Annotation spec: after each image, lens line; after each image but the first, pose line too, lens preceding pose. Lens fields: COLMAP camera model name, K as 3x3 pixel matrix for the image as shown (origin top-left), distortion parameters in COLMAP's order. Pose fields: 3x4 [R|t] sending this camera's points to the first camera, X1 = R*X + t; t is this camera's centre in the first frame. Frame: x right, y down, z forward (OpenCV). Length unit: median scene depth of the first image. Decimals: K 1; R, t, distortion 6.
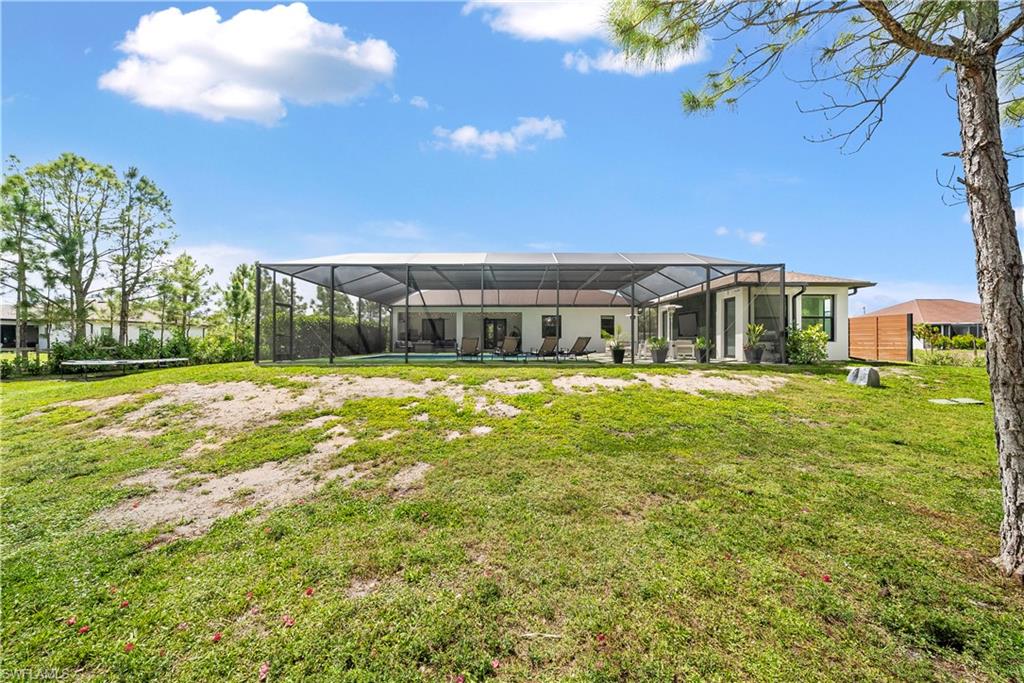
lens RADIAL K [[349.5, 0, 509.9], [0, 349.5, 339.7], [0, 0, 1]] dist [-0.001094, -0.000021]
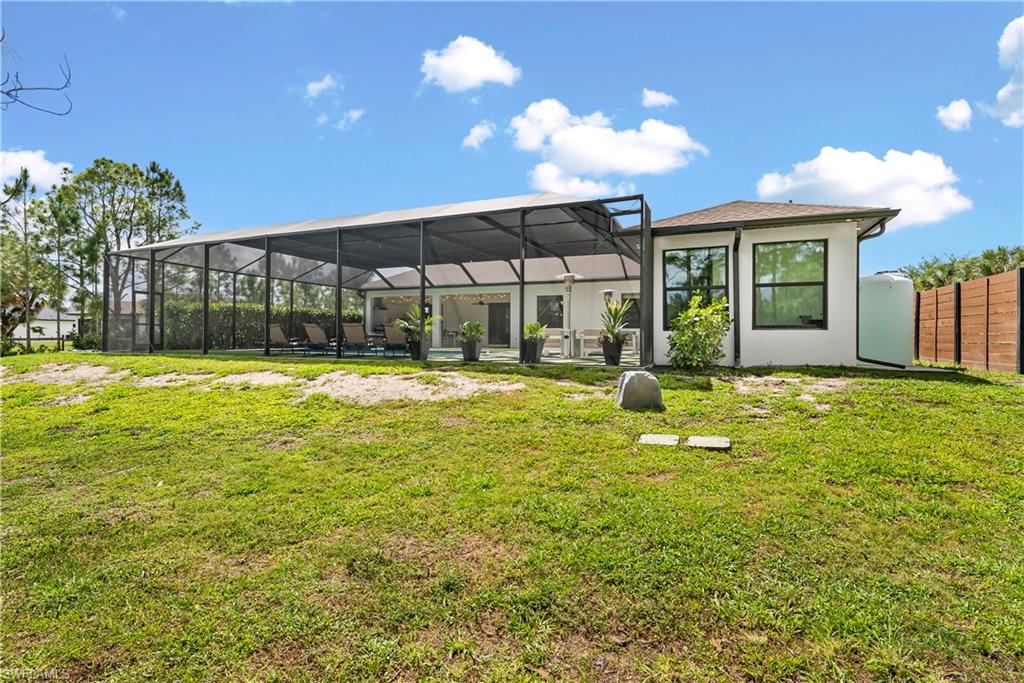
lens RADIAL K [[501.2, 0, 510.0], [0, 501.2, 339.1], [0, 0, 1]] dist [0.026299, 0.000263]
pose [[0.910943, 0.002734, -0.412523, 0.747277], [0.002837, 0.999913, 0.012891, 0.008985], [0.412522, -0.012914, 0.910856, 0.099934]]
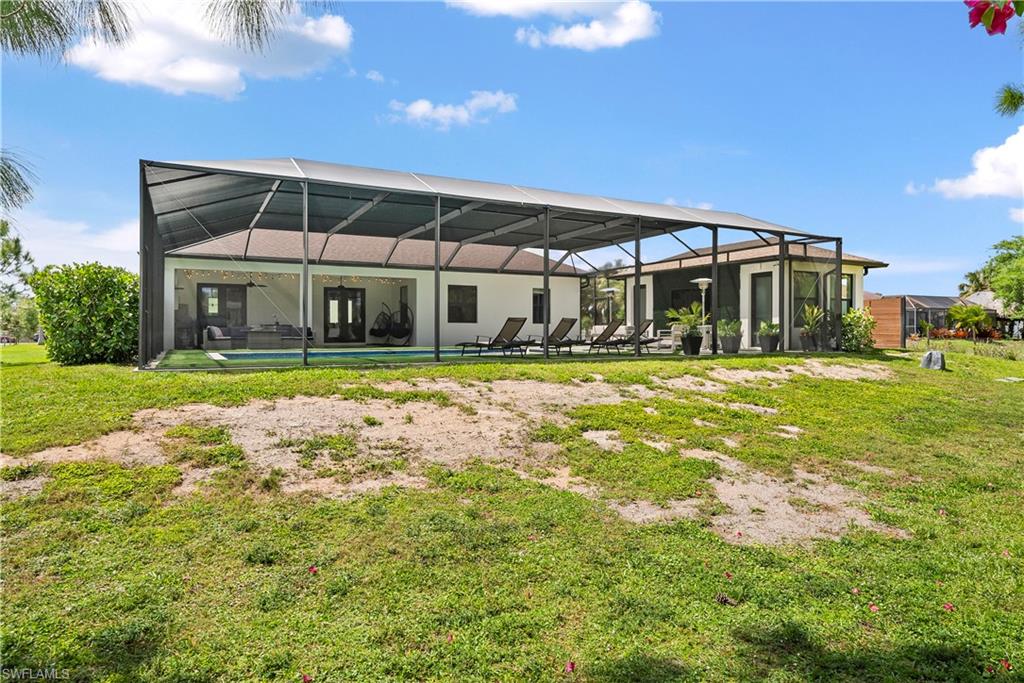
lens RADIAL K [[609.2, 0, 513.7], [0, 609.2, 339.0], [0, 0, 1]] dist [0.003429, 0.000114]
pose [[0.888674, -0.008648, 0.458458, -0.519211], [-0.001963, 0.999741, 0.022663, 0.003181], [-0.458535, -0.021040, 0.888427, 0.004054]]
